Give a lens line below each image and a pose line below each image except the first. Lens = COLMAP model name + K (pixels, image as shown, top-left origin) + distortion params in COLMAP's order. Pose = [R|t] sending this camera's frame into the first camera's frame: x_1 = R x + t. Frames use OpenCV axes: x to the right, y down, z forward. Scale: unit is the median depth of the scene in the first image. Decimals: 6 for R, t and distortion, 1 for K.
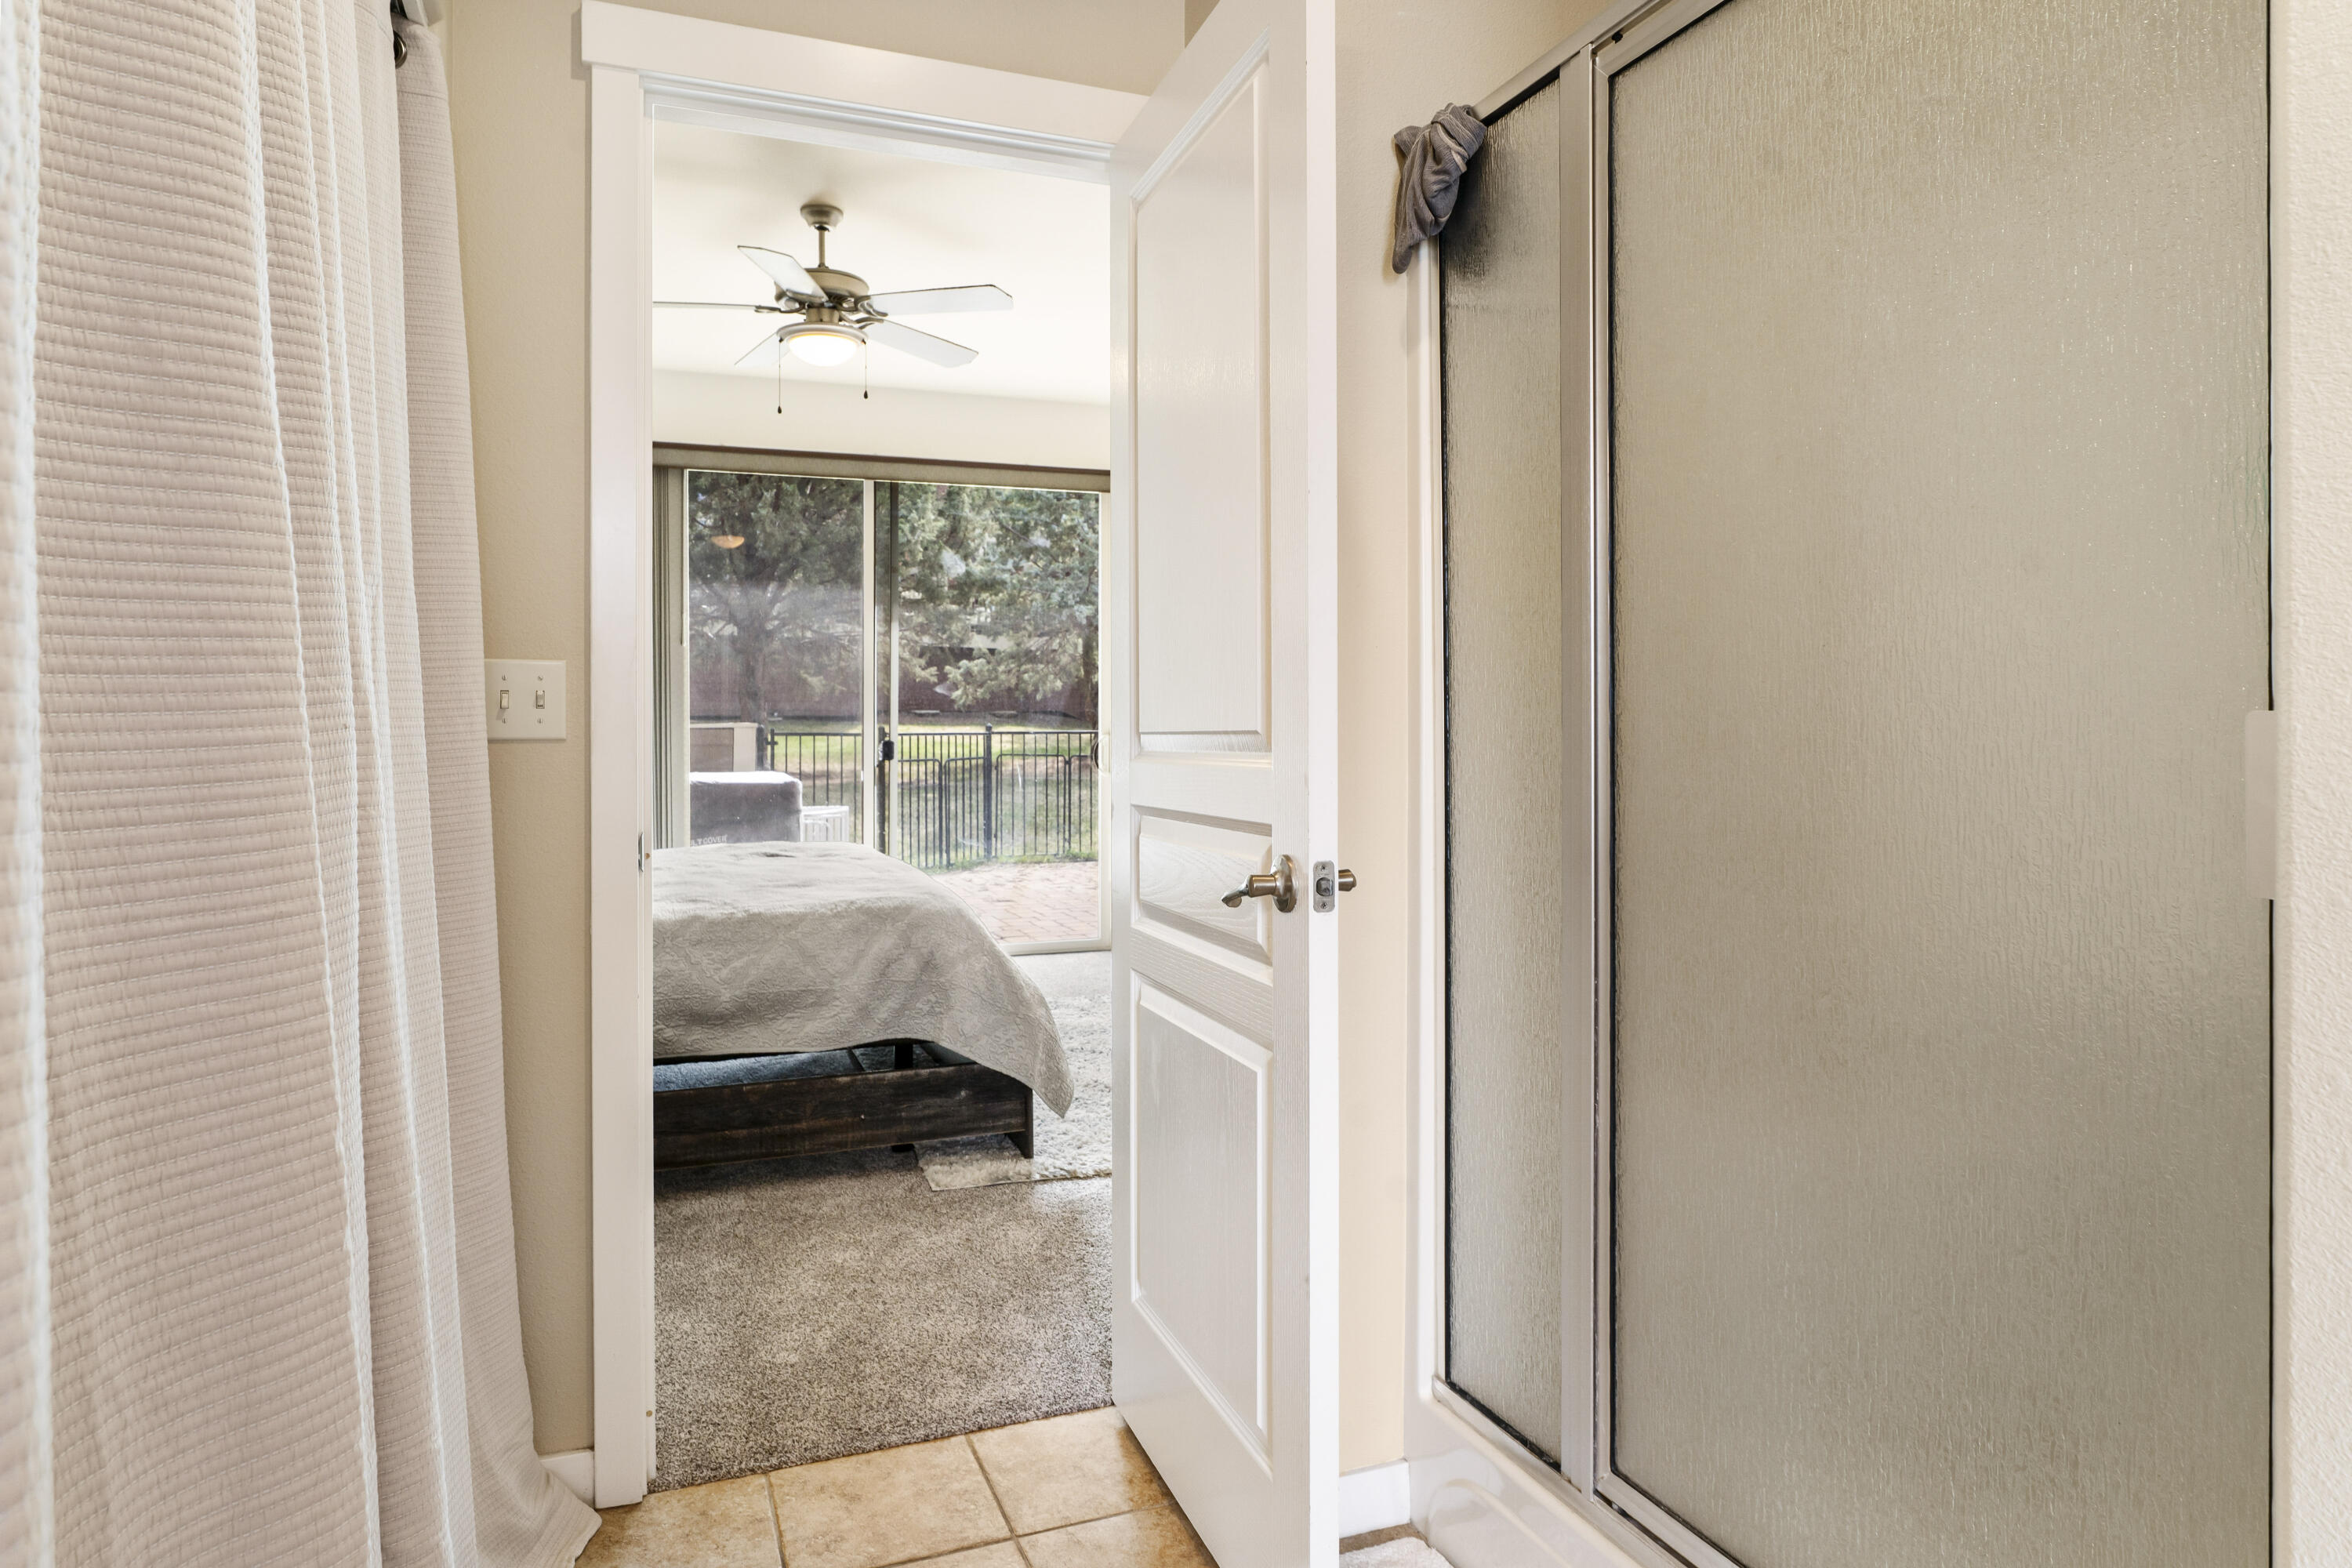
lens RADIAL K [[1384.2, 0, 1173.8], [0, 1384.2, 735.4], [0, 0, 1]] dist [-0.025003, 0.000134]
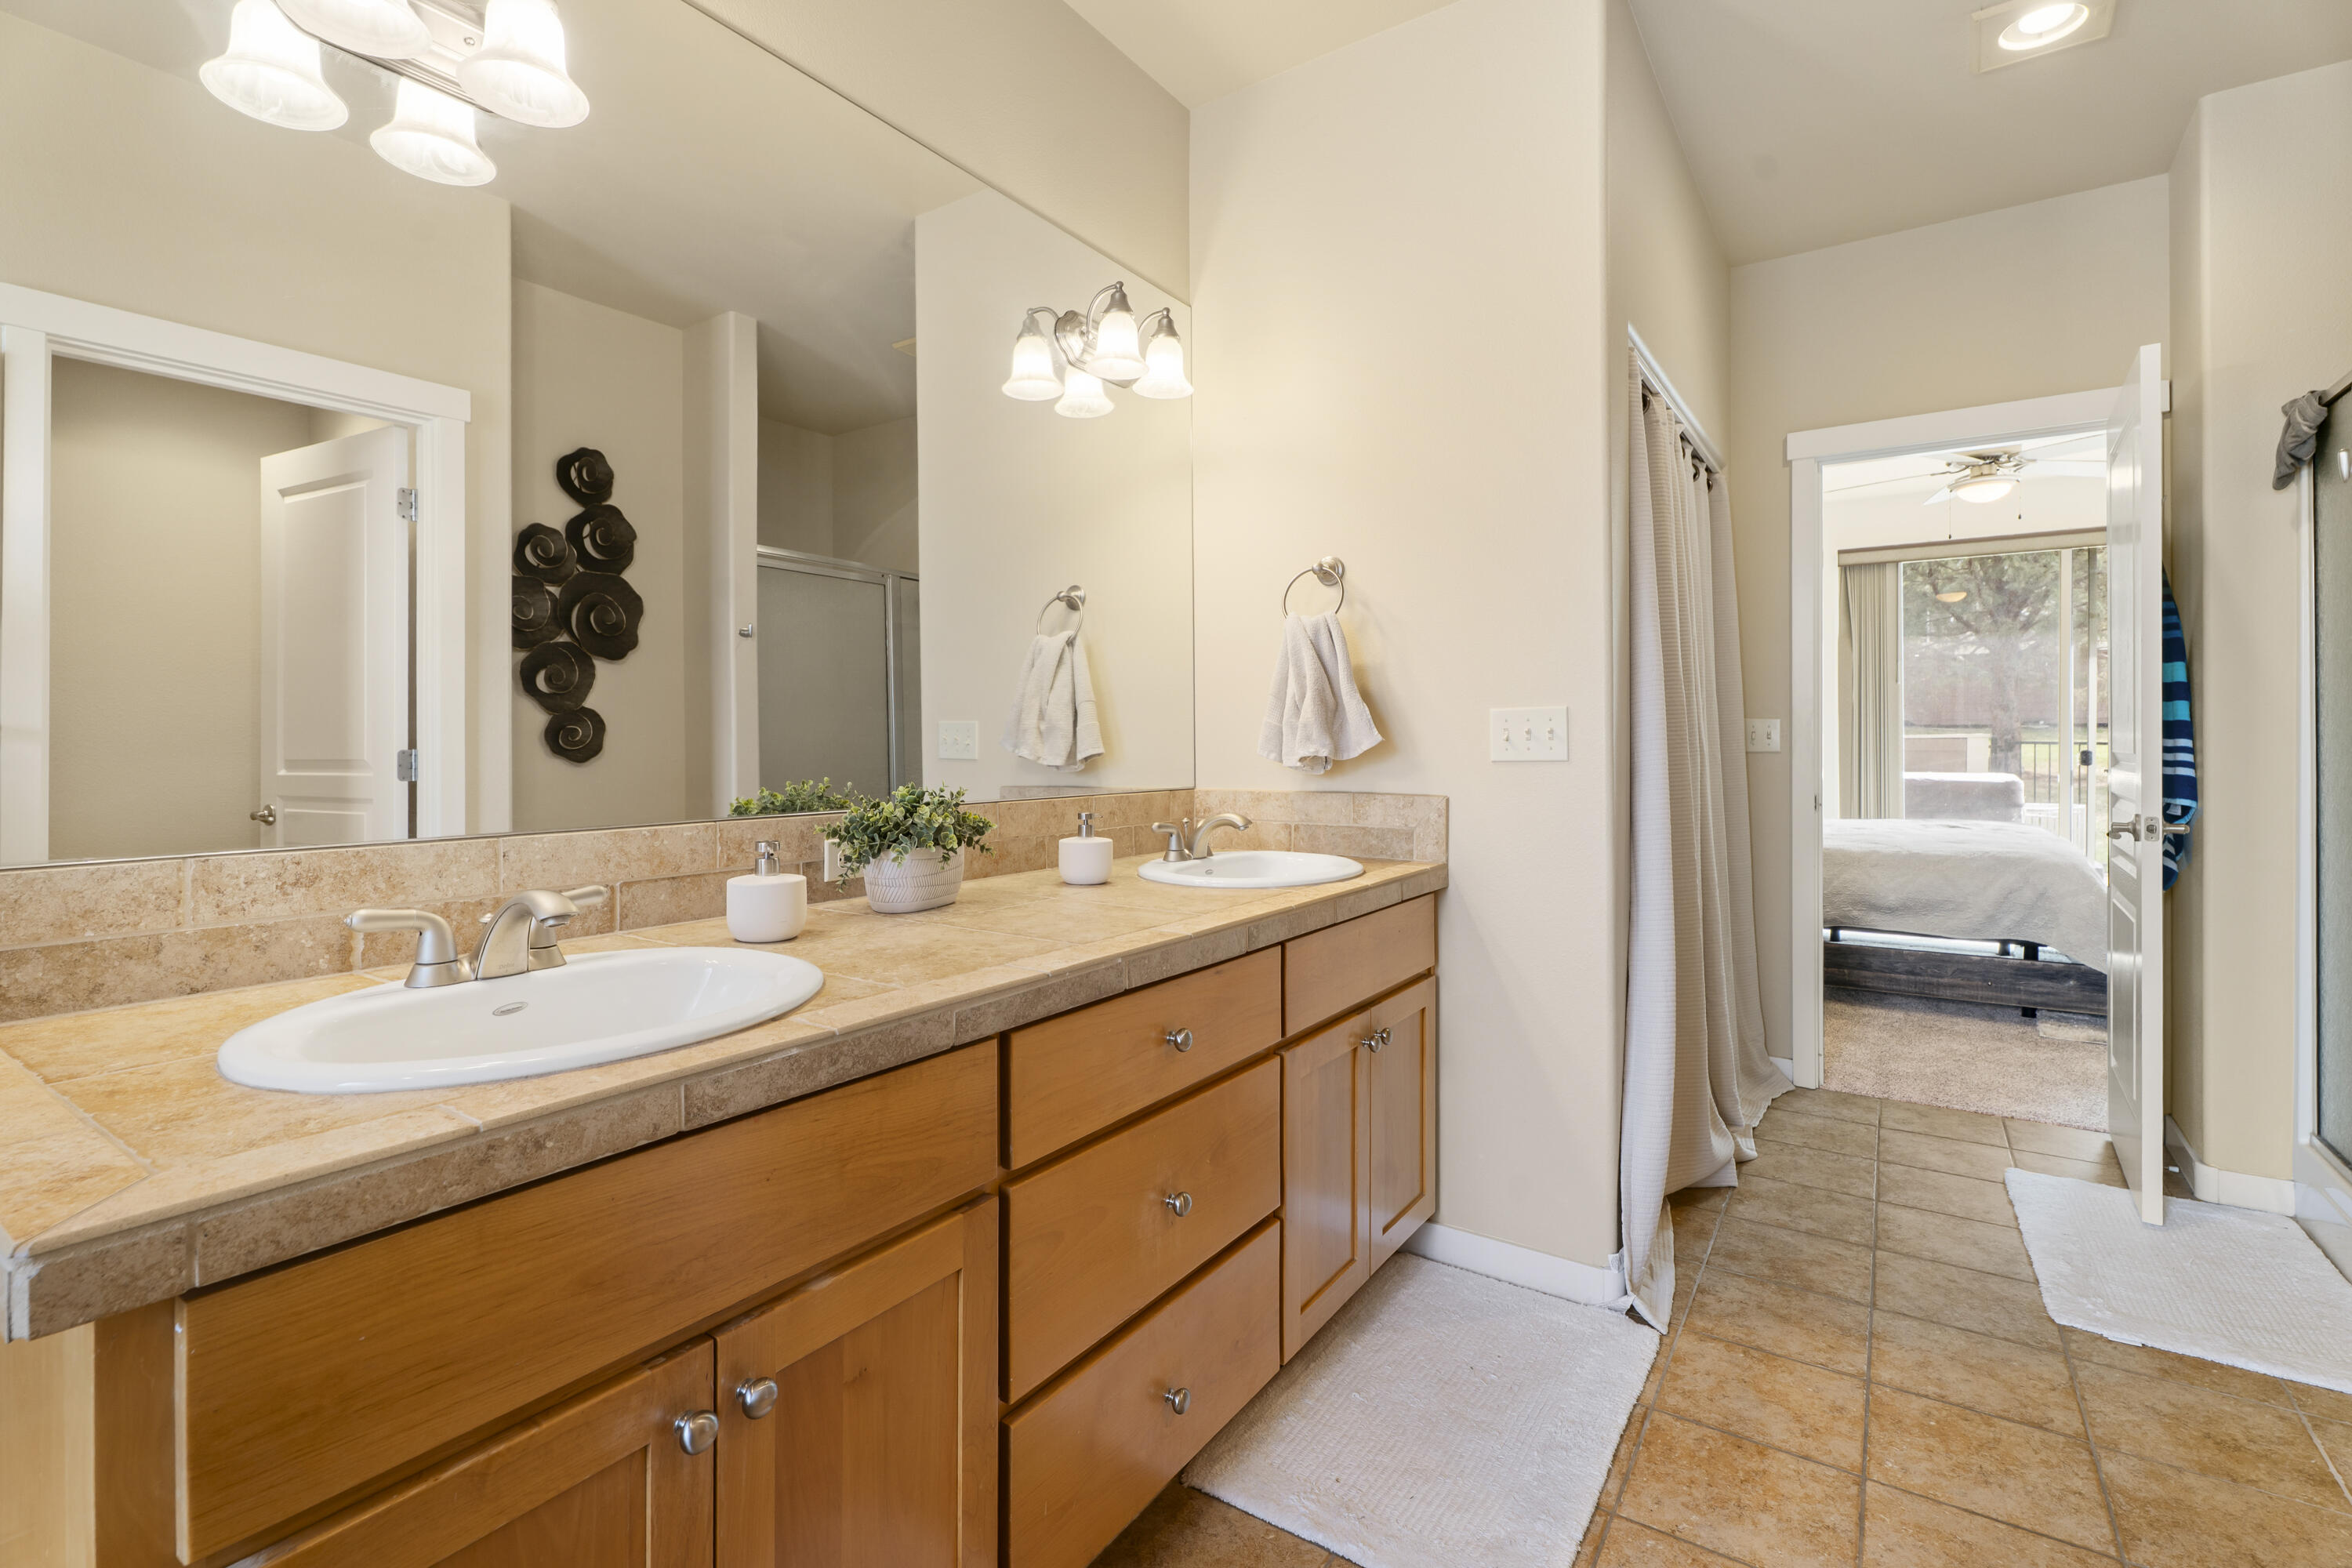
lens RADIAL K [[1065.9, 0, 1166.1], [0, 1065.9, 740.4], [0, 0, 1]] dist [0.001296, -0.000173]
pose [[0.558572, -0.000188, -0.829456, 0.271730], [0.000416, 1.000000, 0.000053, -0.010594], [0.829456, -0.000374, 0.558572, -0.500949]]
